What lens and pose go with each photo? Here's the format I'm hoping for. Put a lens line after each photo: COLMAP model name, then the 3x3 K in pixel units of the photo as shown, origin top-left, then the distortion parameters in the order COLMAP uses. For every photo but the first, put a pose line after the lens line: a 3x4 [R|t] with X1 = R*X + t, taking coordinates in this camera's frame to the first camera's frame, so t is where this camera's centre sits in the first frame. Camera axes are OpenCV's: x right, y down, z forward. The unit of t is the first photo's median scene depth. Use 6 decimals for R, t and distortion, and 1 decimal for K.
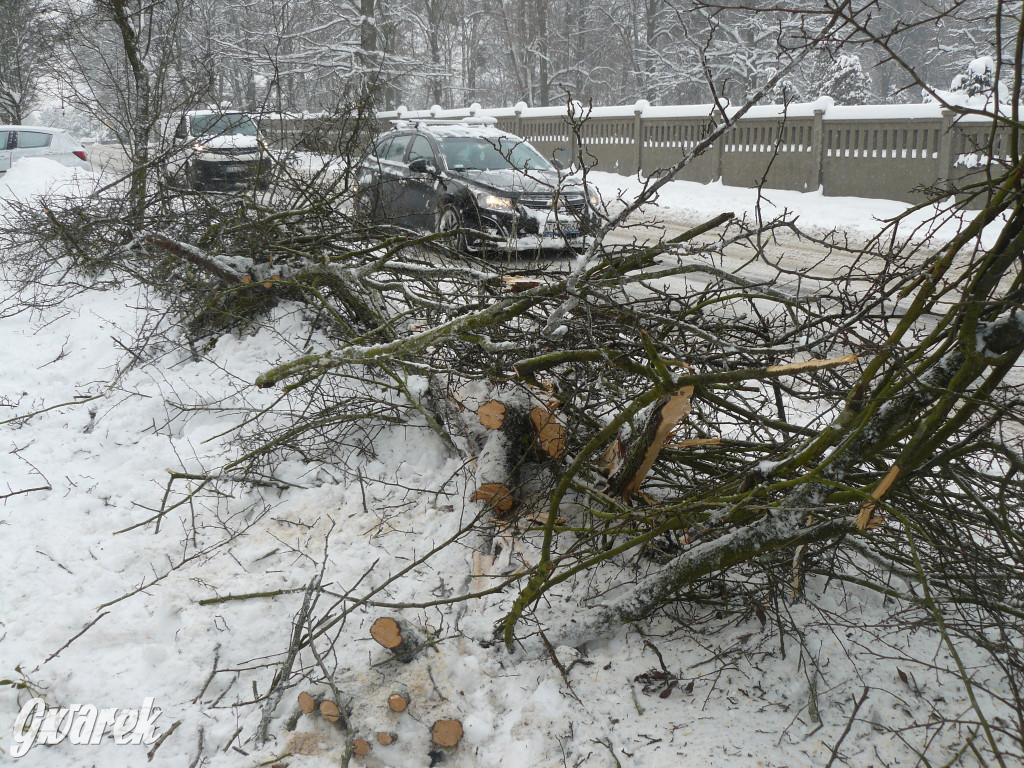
lens RADIAL K [[1102.2, 0, 516.8], [0, 1102.2, 383.0], [0, 0, 1]] dist [-0.115454, 0.000000]
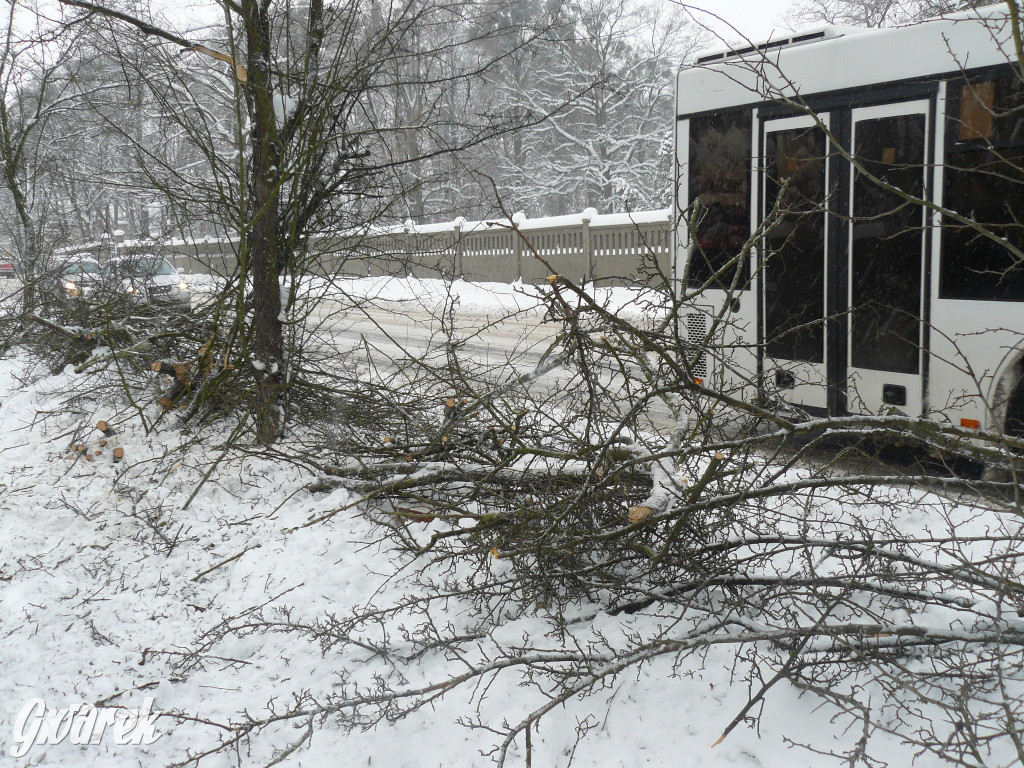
lens RADIAL K [[1102.2, 0, 507.3], [0, 1102.2, 384.9], [0, 0, 1]] dist [-0.115454, 0.000000]
pose [[0.995763, -0.053660, 0.074678, 0.077525], [0.060733, 0.993535, -0.095912, 0.047354], [-0.069048, 0.100041, 0.992585, -0.204000]]
